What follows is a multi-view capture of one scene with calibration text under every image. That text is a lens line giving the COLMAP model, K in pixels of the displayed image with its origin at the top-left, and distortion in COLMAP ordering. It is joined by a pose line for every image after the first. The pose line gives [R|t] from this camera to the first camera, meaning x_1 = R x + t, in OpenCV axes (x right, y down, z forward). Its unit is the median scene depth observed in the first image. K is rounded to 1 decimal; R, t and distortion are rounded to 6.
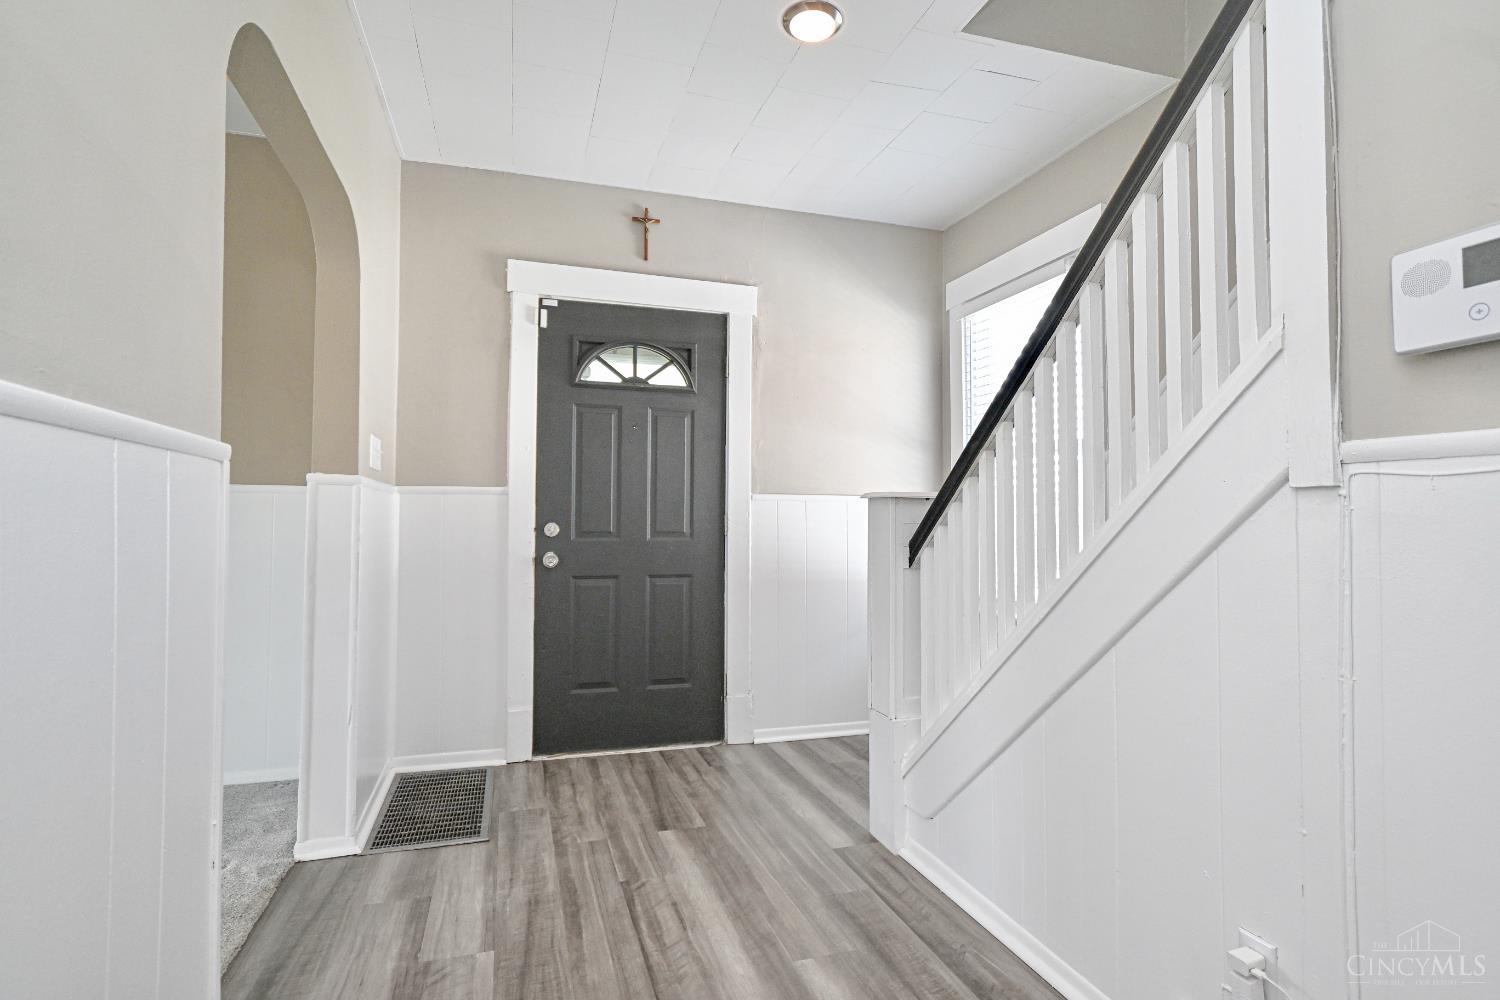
lens RADIAL K [[750.1, 0, 745.4], [0, 750.1, 499.1], [0, 0, 1]] dist [0.003585, 0.001075]
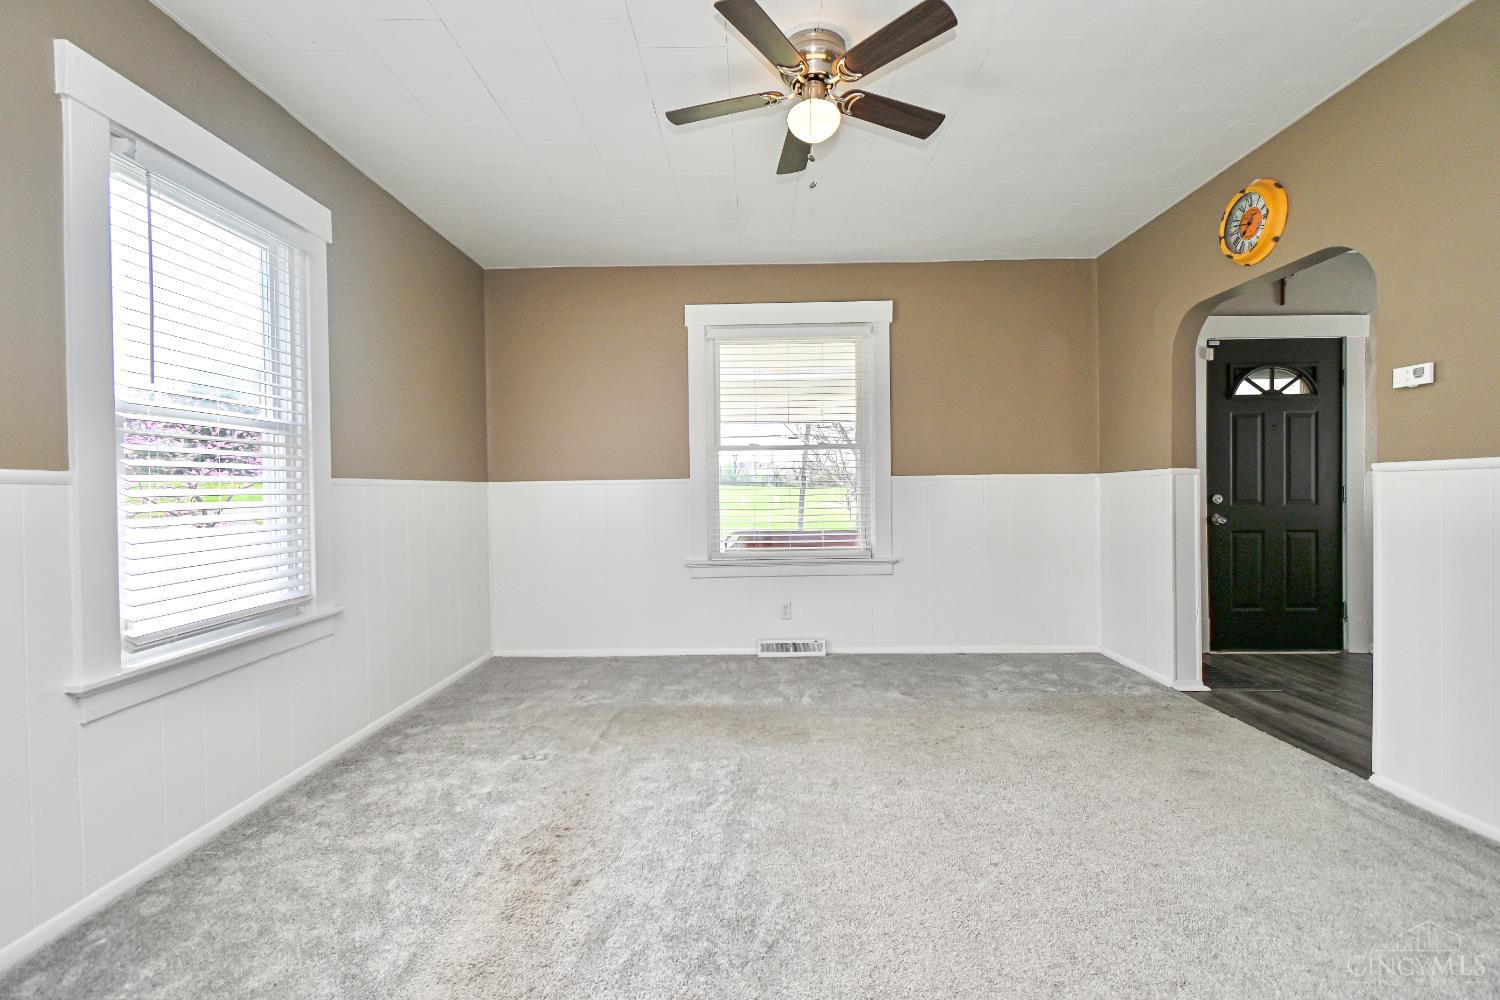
lens RADIAL K [[659.9, 0, 747.2], [0, 659.9, 499.0], [0, 0, 1]] dist [0.002450, -0.000996]
pose [[0.950442, -0.012377, -0.310656, -0.727068], [0.025959, 0.998877, 0.039622, -0.034362], [0.309817, -0.045723, 0.949696, -0.507988]]
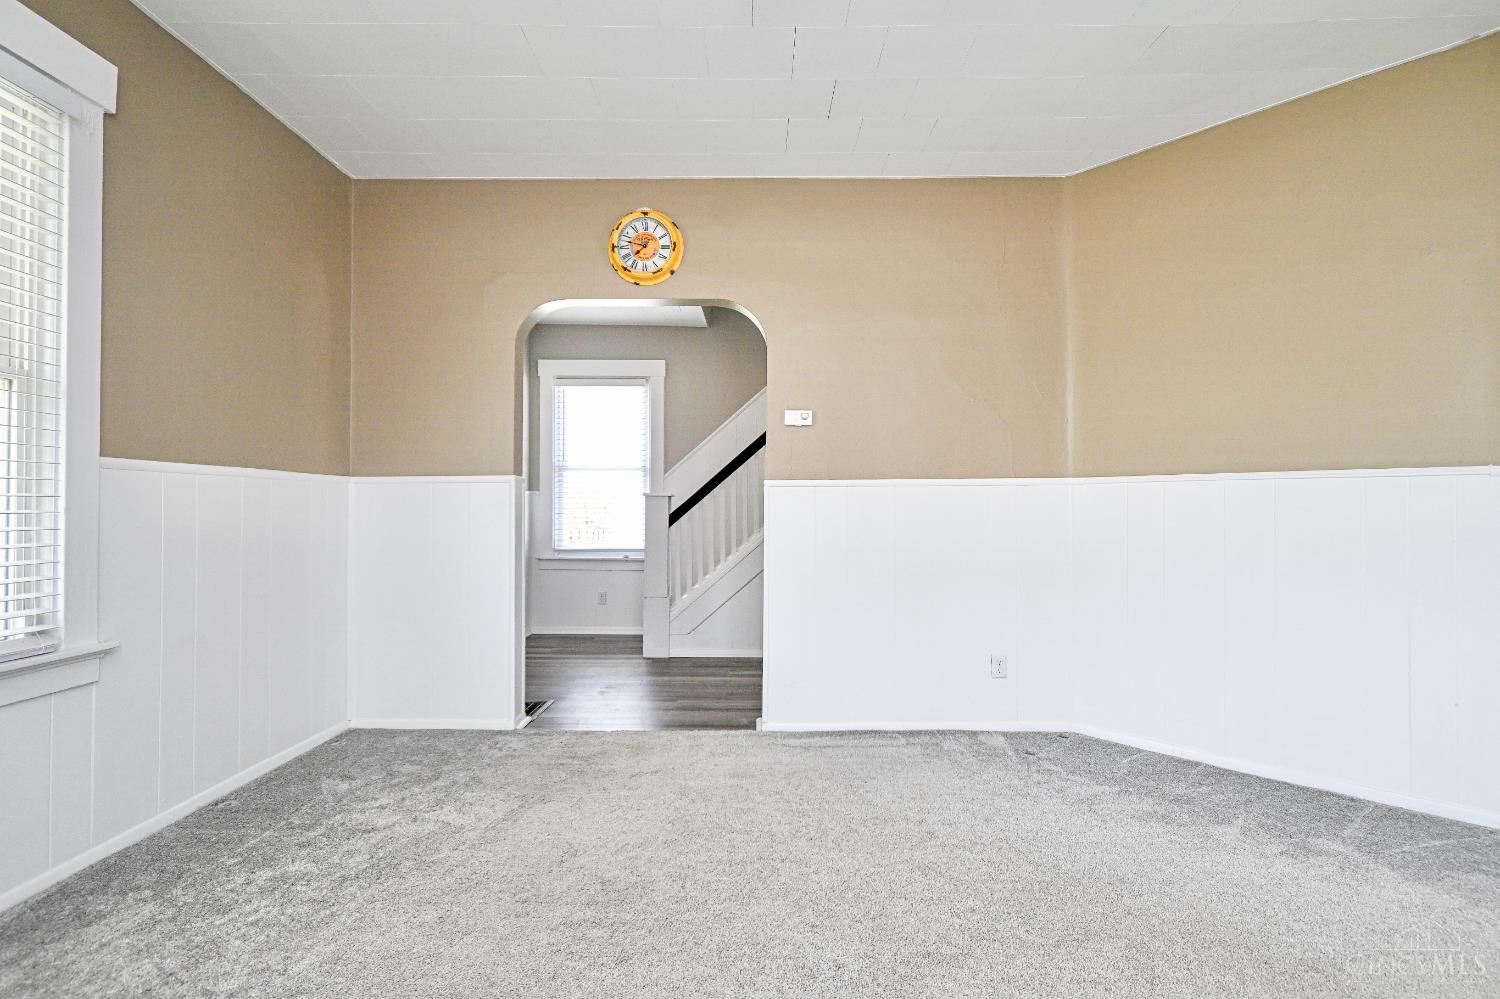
lens RADIAL K [[750.1, 0, 745.4], [0, 750.1, 498.6], [0, 0, 1]] dist [0.003585, 0.001075]
pose [[0.310942, 0.008155, 0.950394, -1.300575], [-0.028667, 0.999589, 0.000802, -0.001290], [-0.949996, -0.027494, 0.311048, 0.074111]]
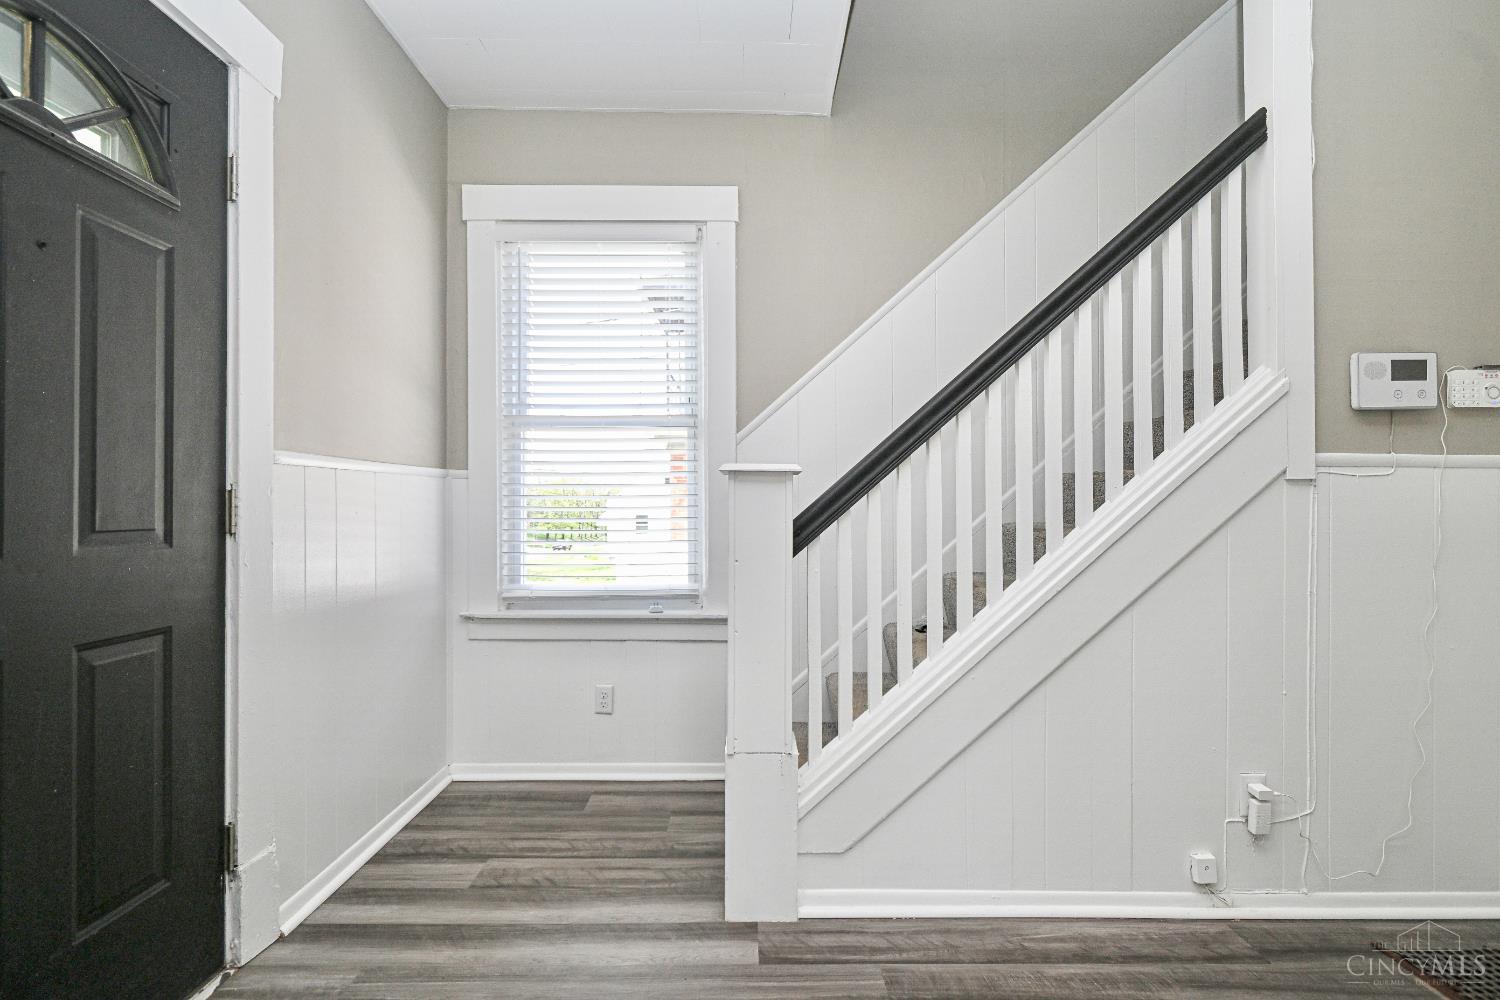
lens RADIAL K [[740.4, 0, 744.4], [0, 740.4, 496.7], [0, 0, 1]] dist [0.001882, 0.000013]
pose [[0.296998, 0.005888, 0.954860, -0.400643], [-0.025052, 0.999685, 0.001627, 0.017397], [-0.954549, -0.024404, 0.297052, 0.586223]]
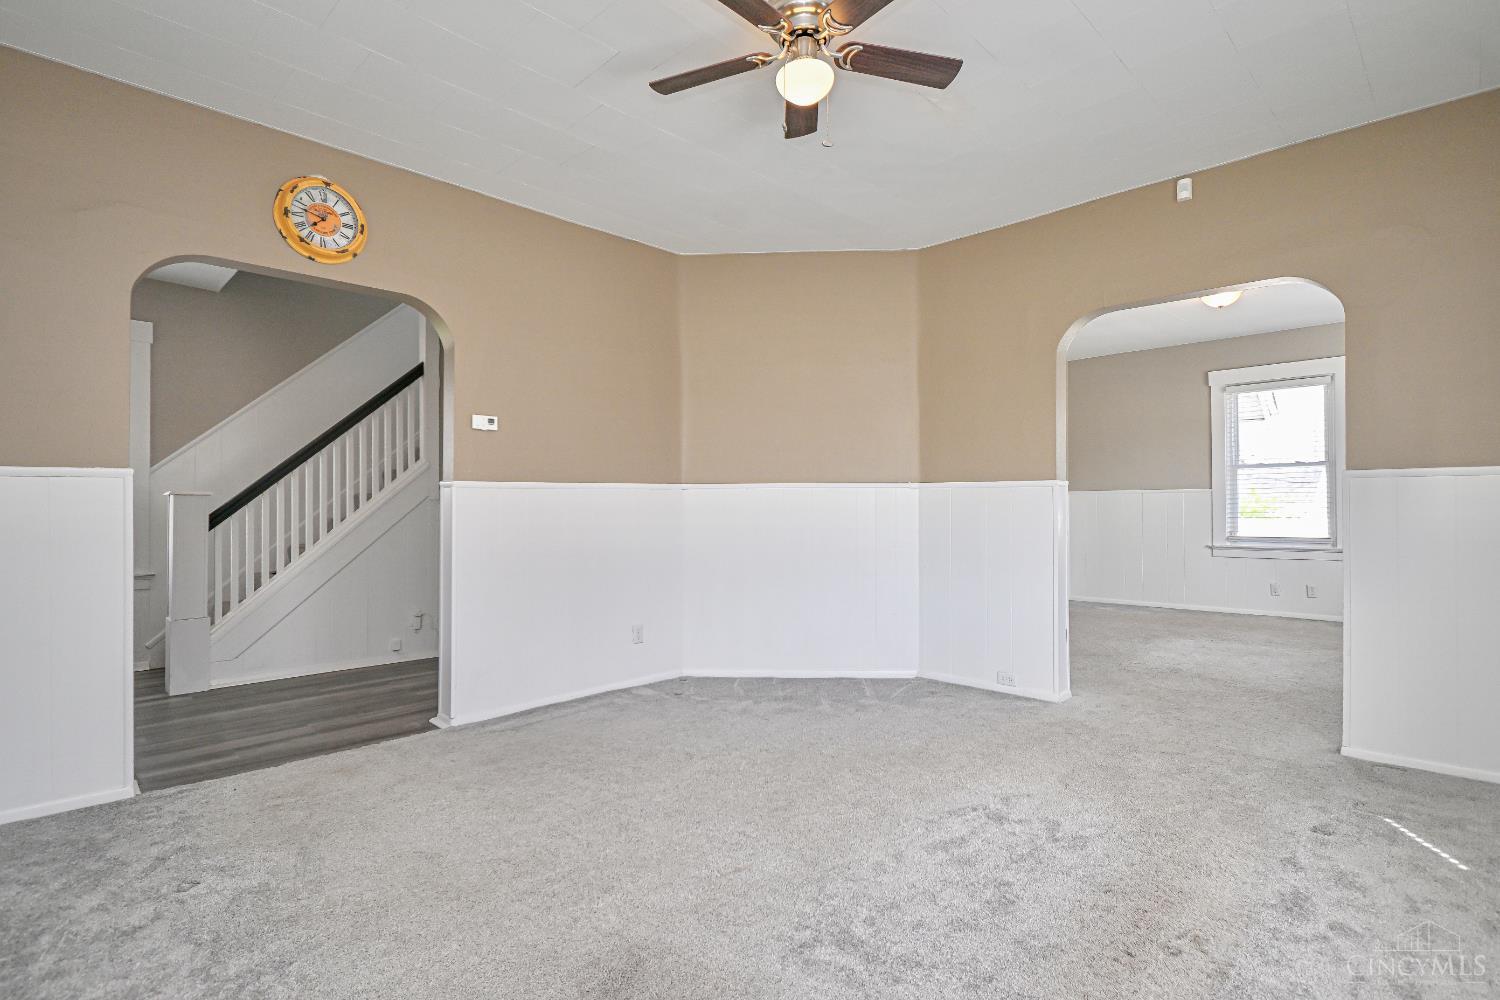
lens RADIAL K [[738.3, 0, 743.6], [0, 738.3, 502.4], [0, 0, 1]] dist [0.000384, -0.000164]
pose [[-0.463388, 0.001537, 0.886154, -1.417899], [-0.024255, 0.999602, -0.014418, 0.008035], [-0.885824, -0.028175, -0.463166, 0.488787]]
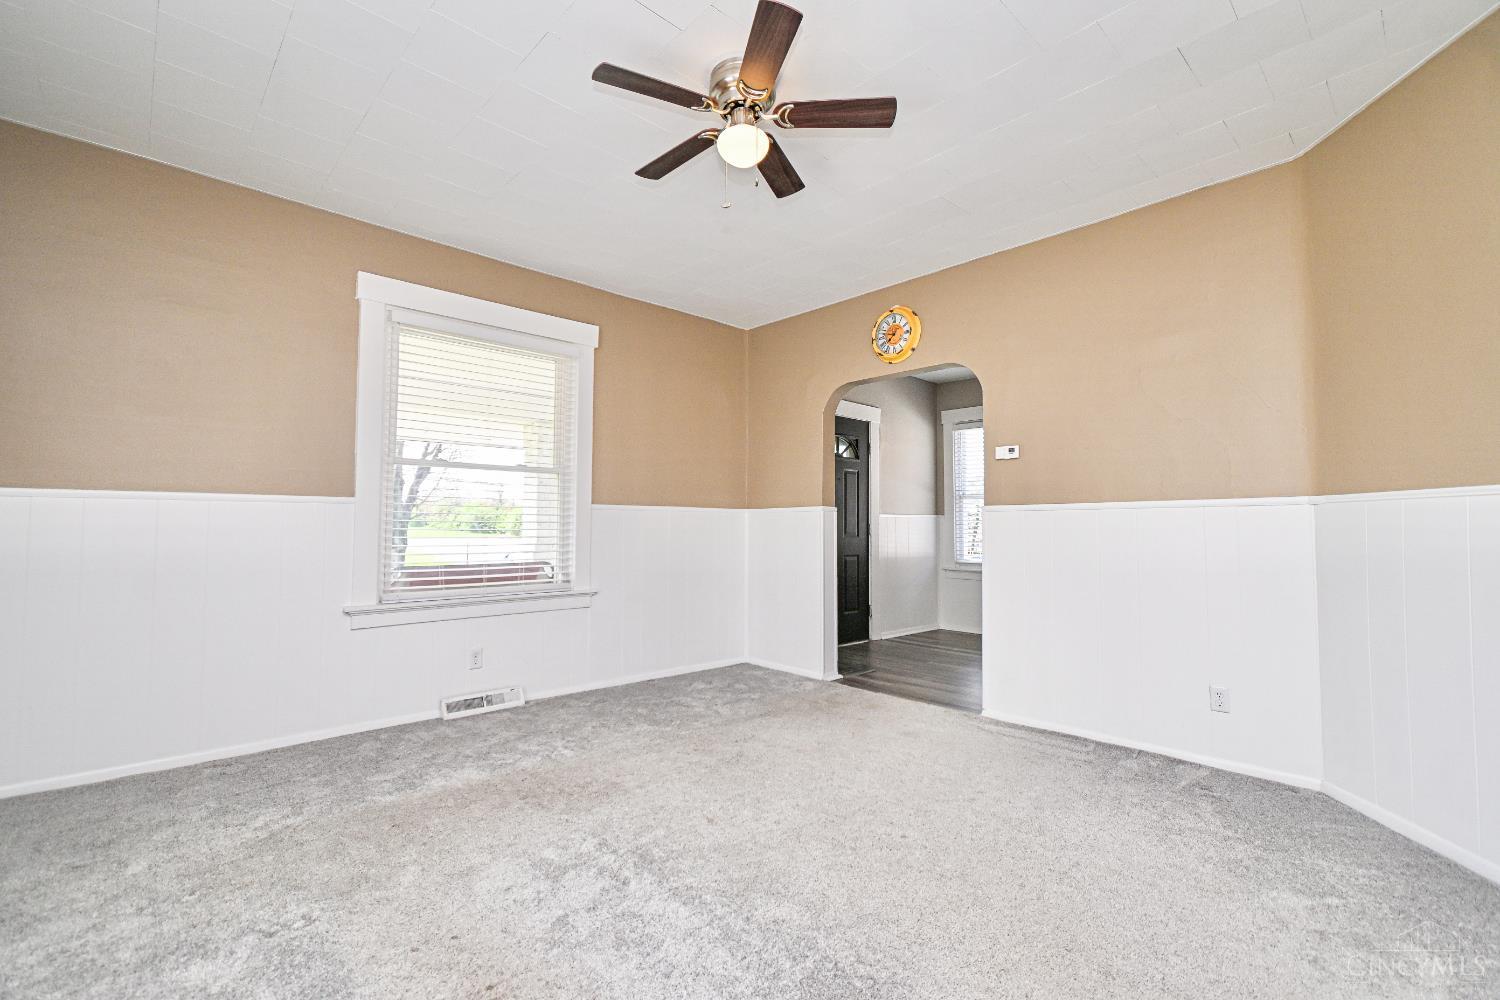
lens RADIAL K [[659.6, 0, 746.8], [0, 659.6, 496.2], [0, 0, 1]] dist [0.000980, -0.000584]
pose [[0.901076, 0.020470, 0.433178, -1.135358], [-0.014322, 0.999745, -0.017453, -0.018312], [-0.433424, 0.009523, 0.901140, -0.445594]]
